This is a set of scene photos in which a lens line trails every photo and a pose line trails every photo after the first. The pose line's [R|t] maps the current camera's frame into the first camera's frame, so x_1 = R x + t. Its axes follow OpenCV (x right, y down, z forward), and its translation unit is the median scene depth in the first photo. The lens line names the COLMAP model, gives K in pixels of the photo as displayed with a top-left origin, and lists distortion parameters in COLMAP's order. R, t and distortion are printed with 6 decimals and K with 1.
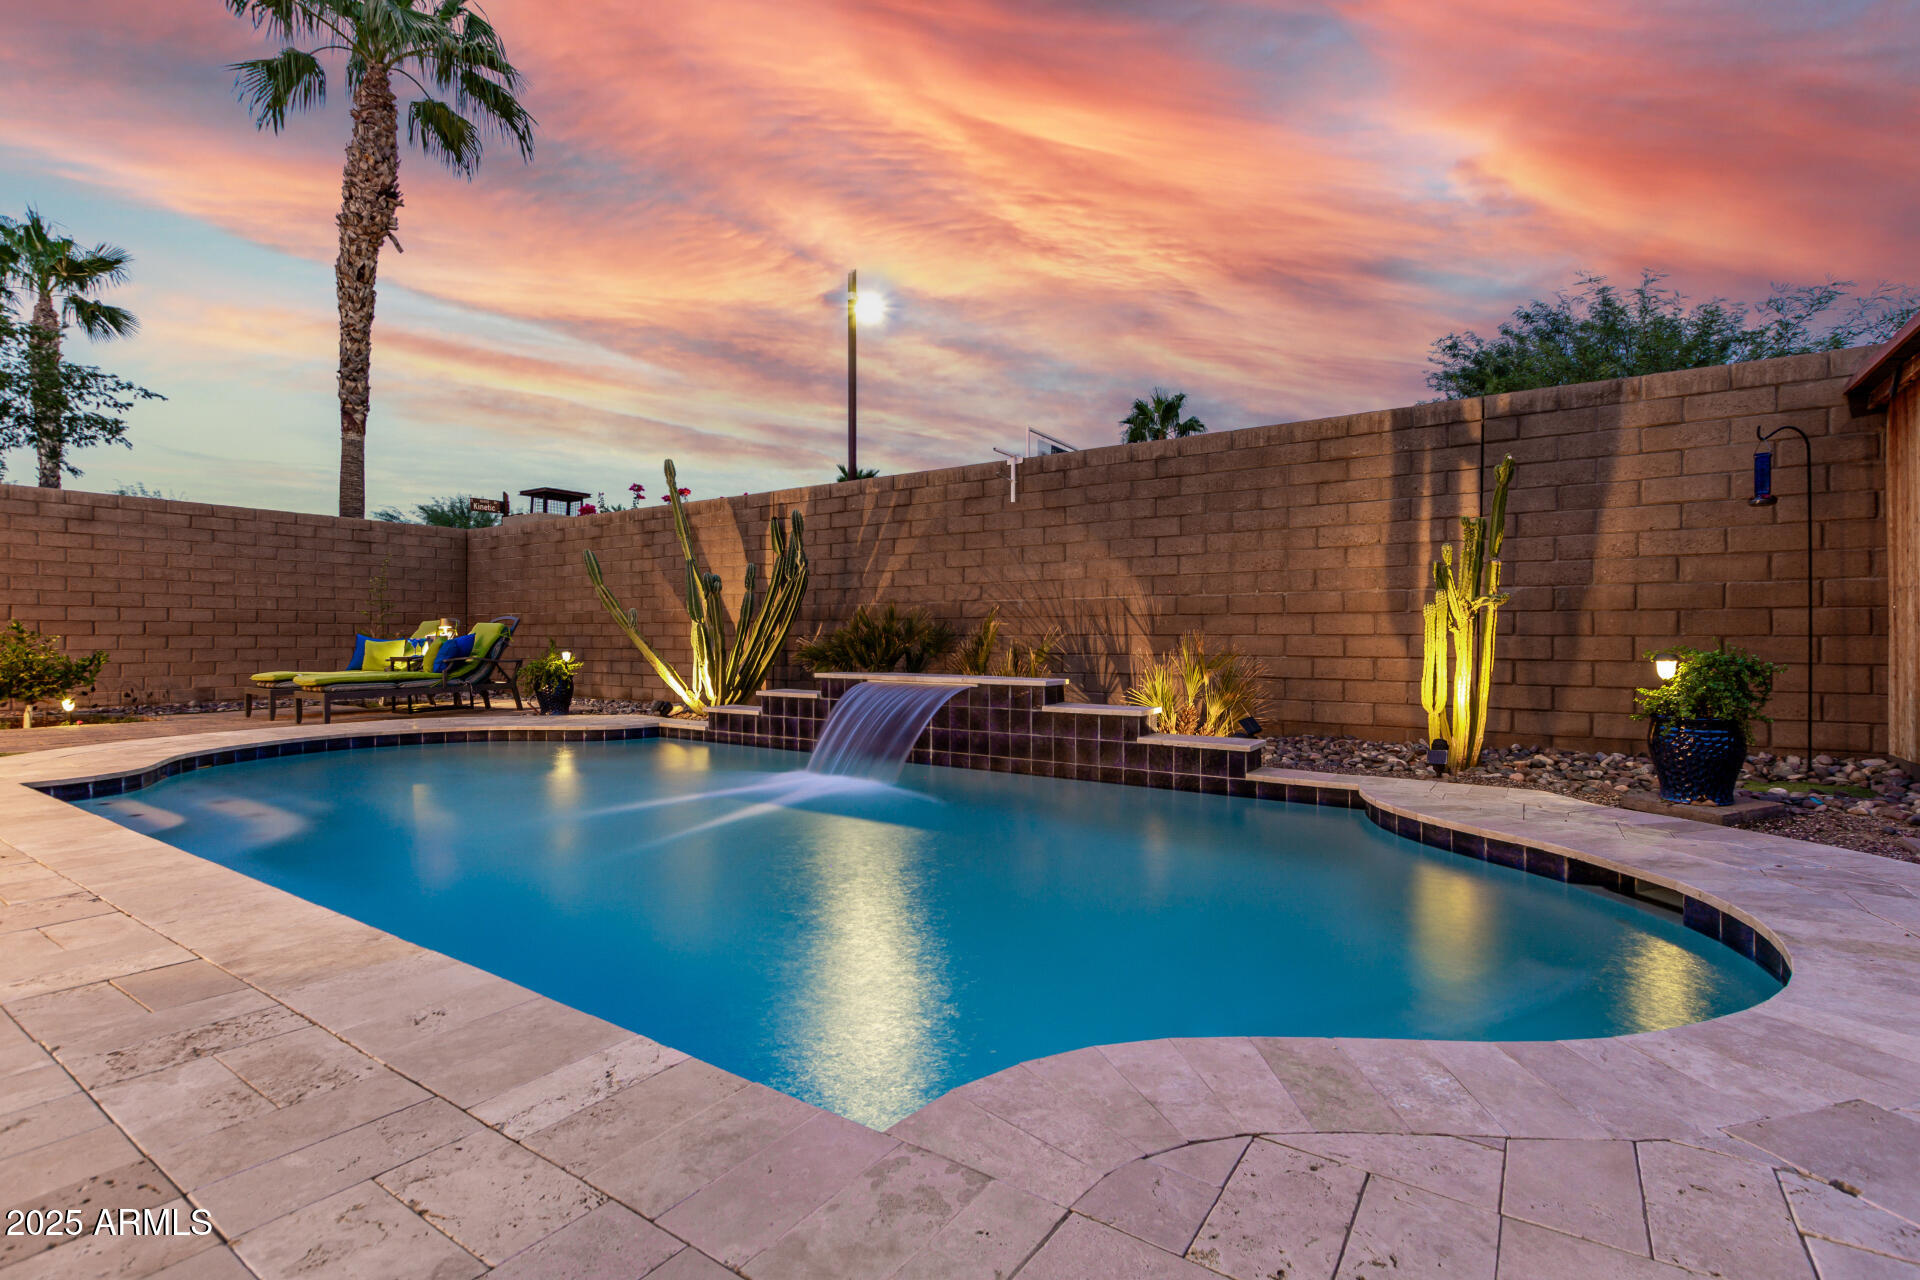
lens RADIAL K [[885.0, 0, 939.9], [0, 885.0, 627.0], [0, 0, 1]] dist [0.007012, -0.000412]
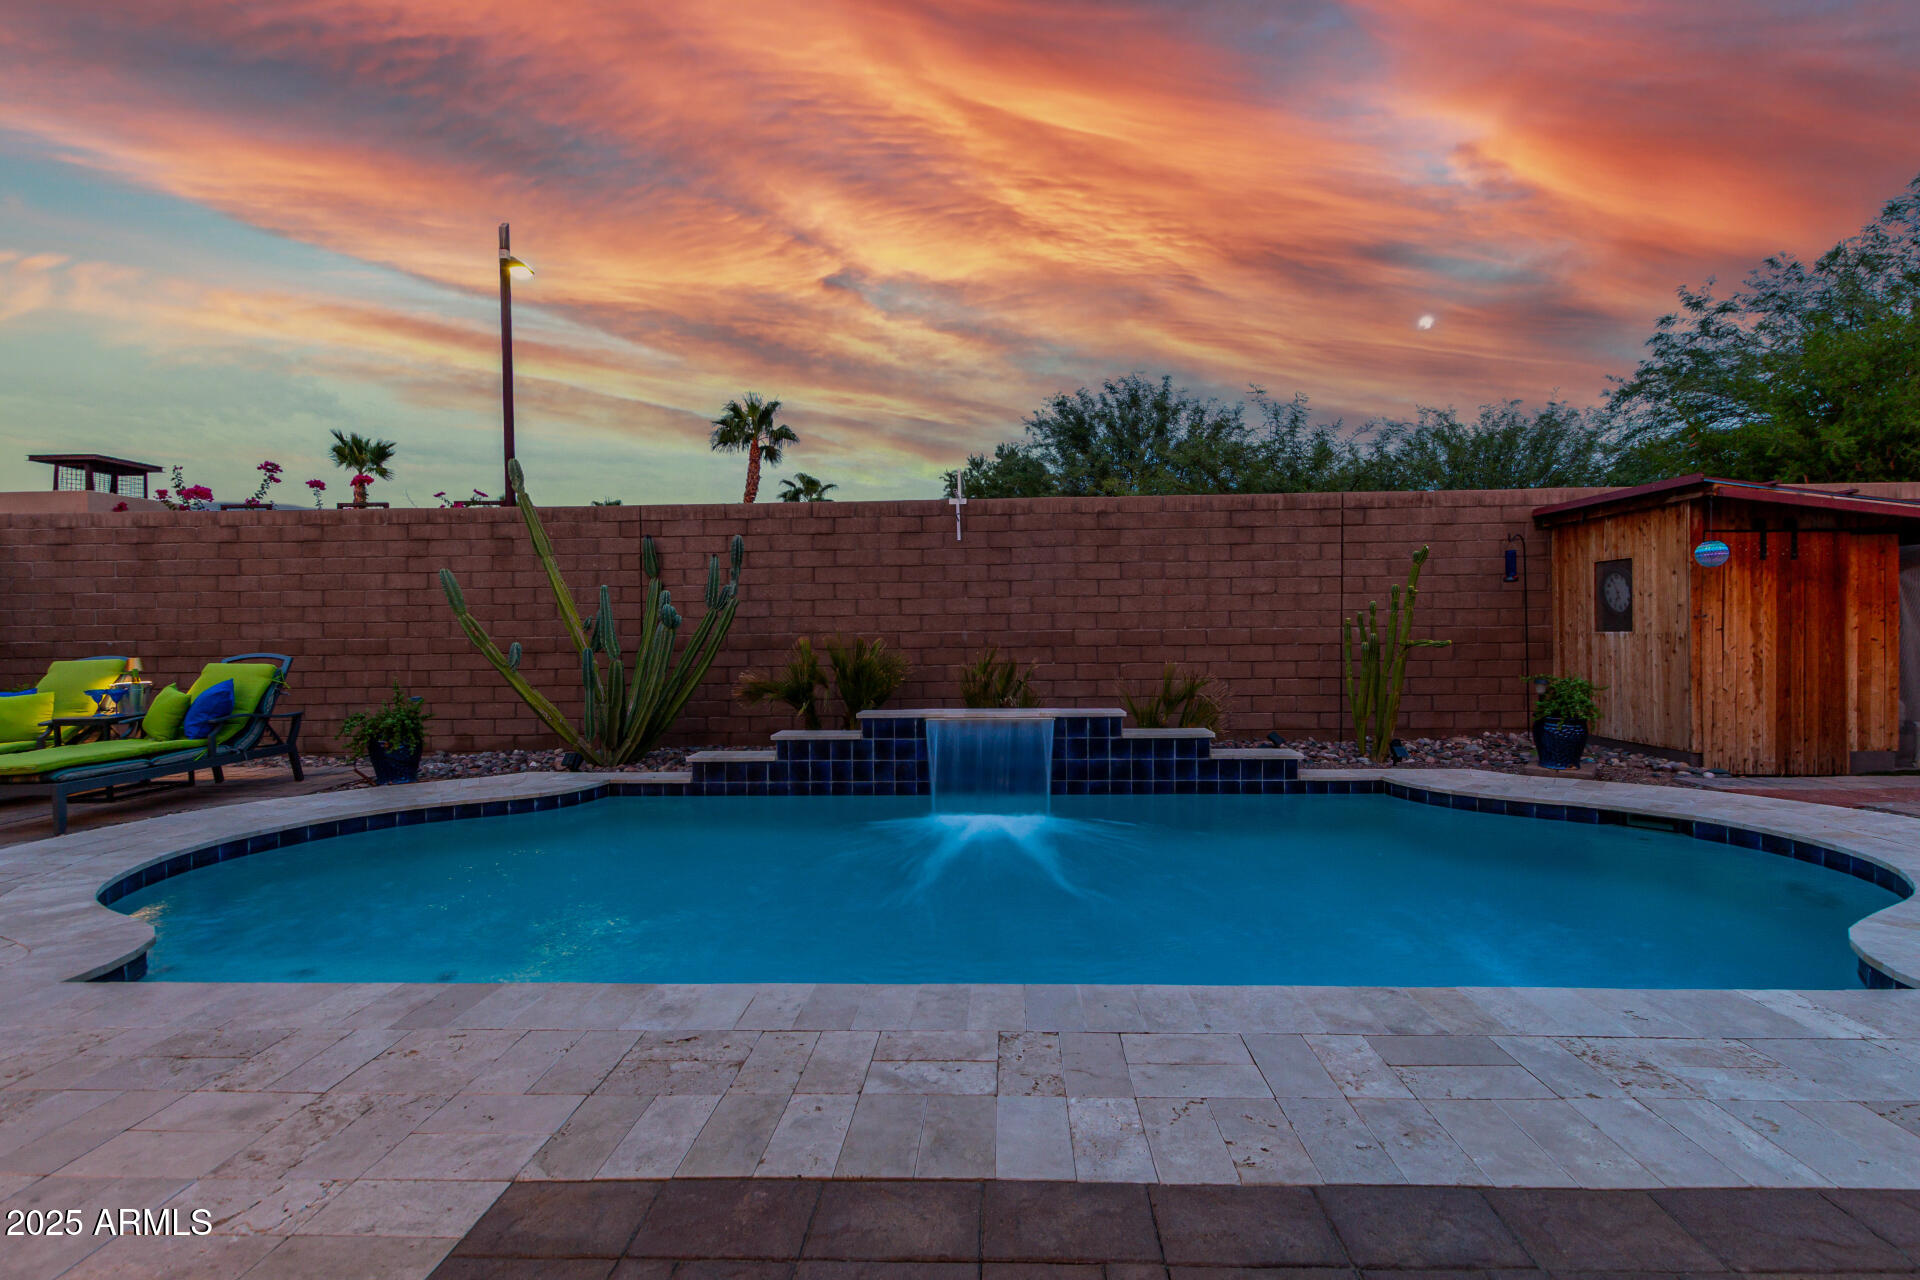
lens RADIAL K [[902.2, 0, 954.5], [0, 902.2, 624.6], [0, 0, 1]] dist [0.003402, -0.000395]
pose [[0.845294, -0.007622, 0.534248, -0.549215], [0.007103, 0.999970, 0.003028, -0.045847], [-0.534255, 0.001235, 0.845322, 0.090110]]
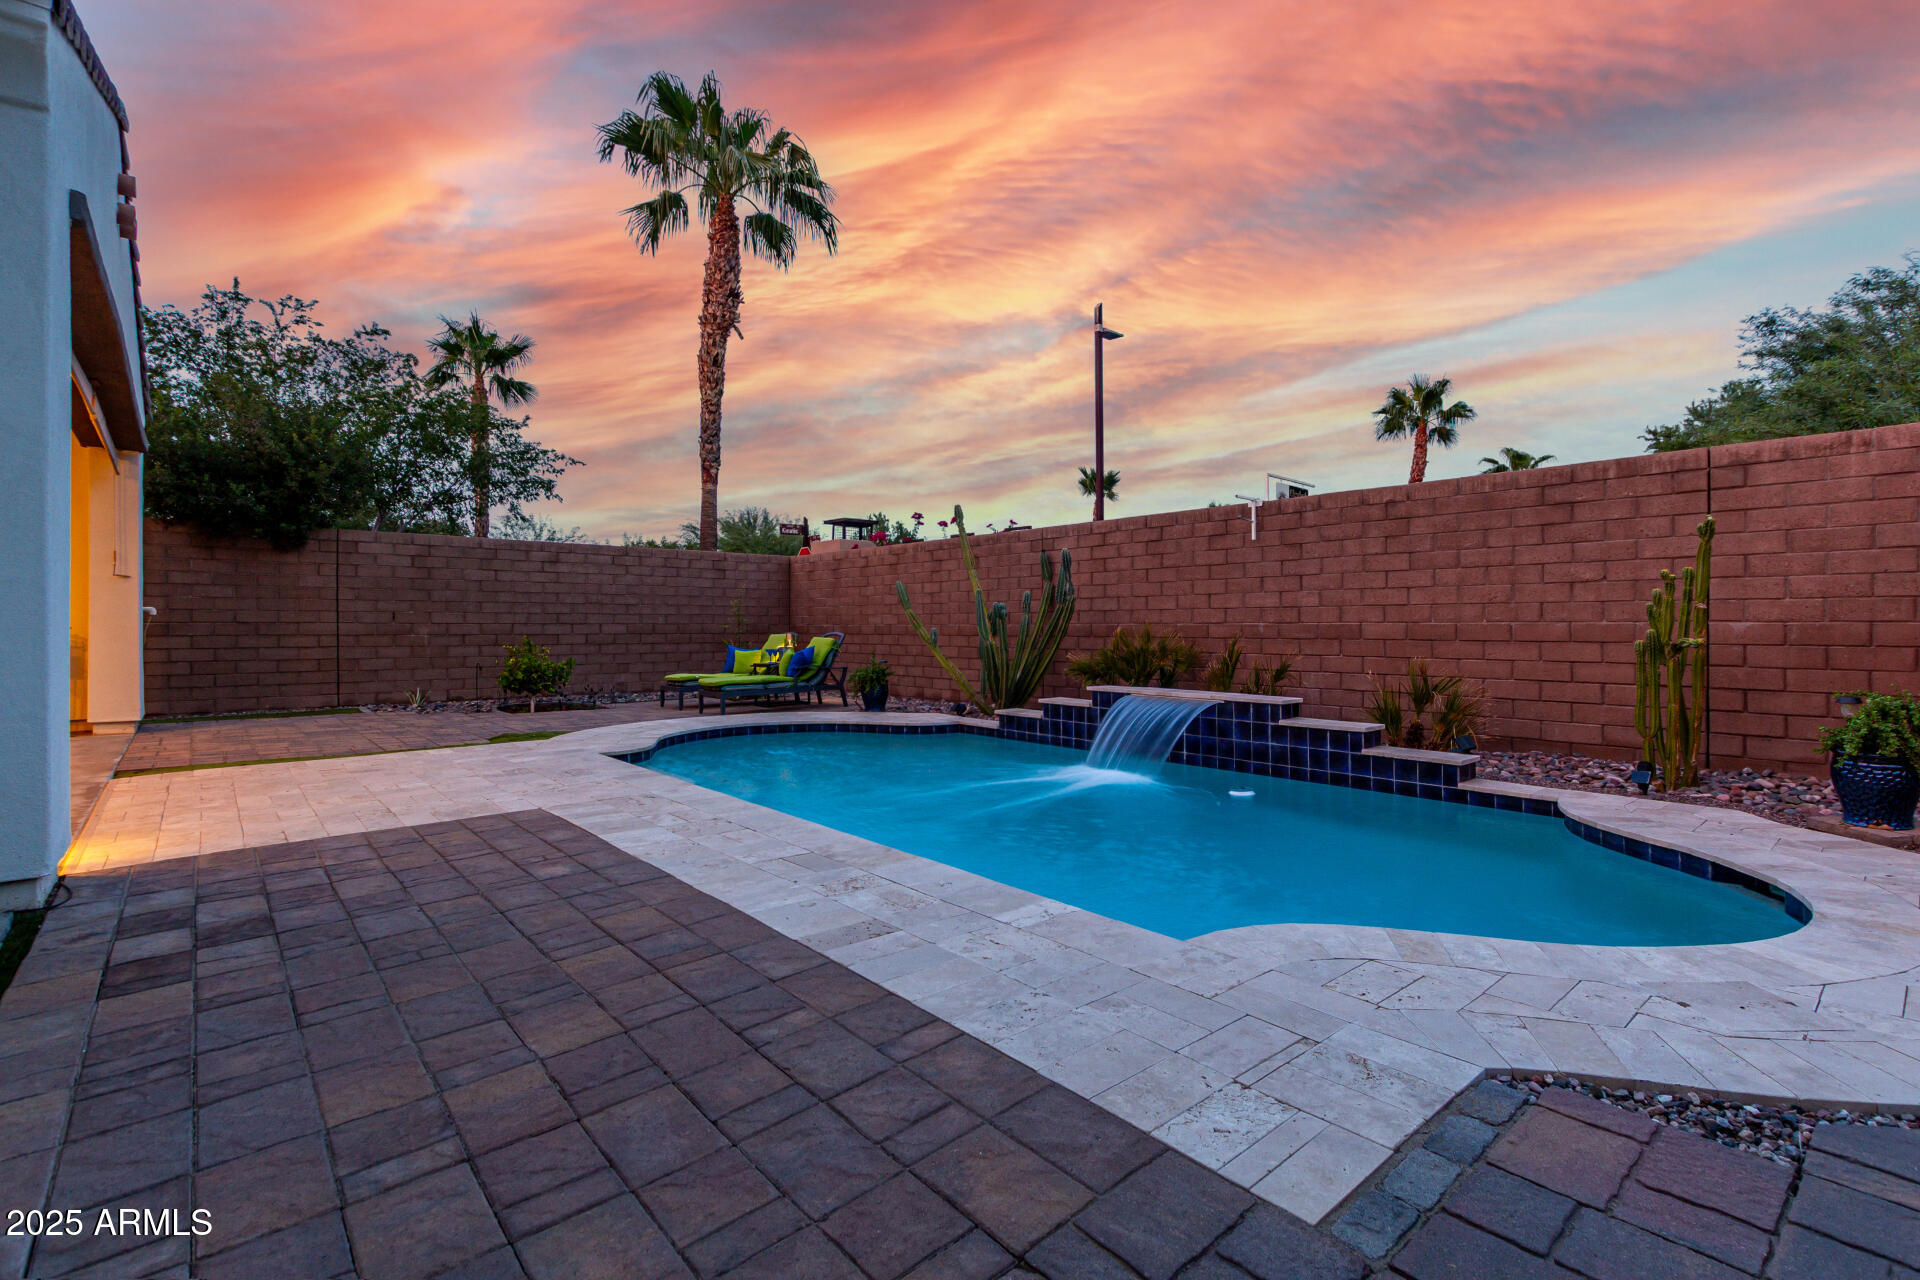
lens RADIAL K [[871.3, 0, 939.0], [0, 871.3, 605.7], [0, 0, 1]] dist [0.006434, -0.000593]
pose [[0.963770, -0.007626, -0.266627, -0.012181], [0.003930, 0.999889, -0.014393, -0.042324], [0.266707, 0.012824, 0.963692, -0.232208]]
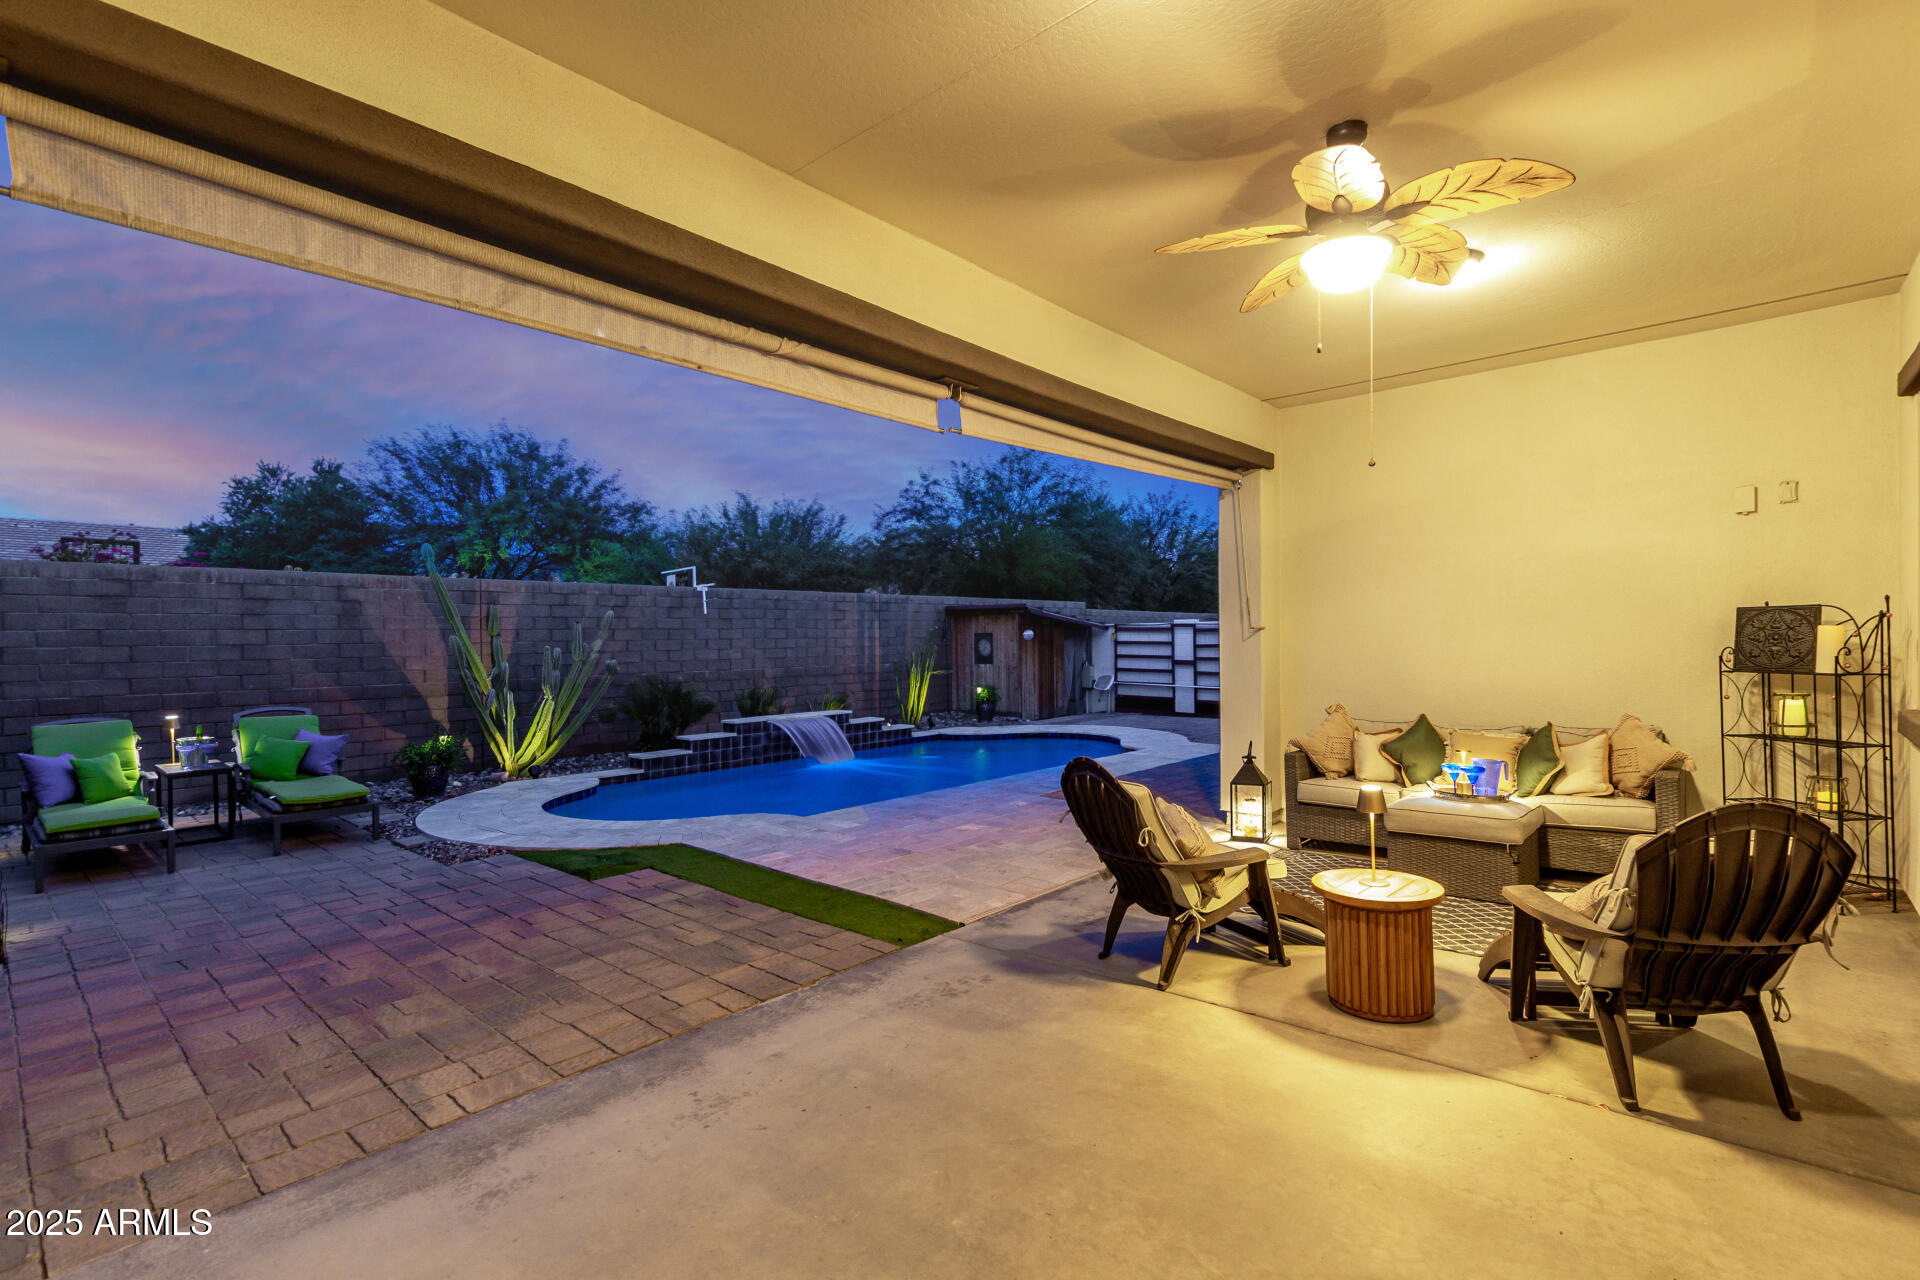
lens RADIAL K [[910.1, 0, 960.0], [0, 910.1, 640.0], [0, 0, 1]] dist [-0.001007, -0.000136]
pose [[0.118154, -0.005836, 0.992978, -1.729031], [0.004271, 0.999976, 0.005369, -0.105996], [-0.992986, 0.003607, 0.118176, 0.338173]]
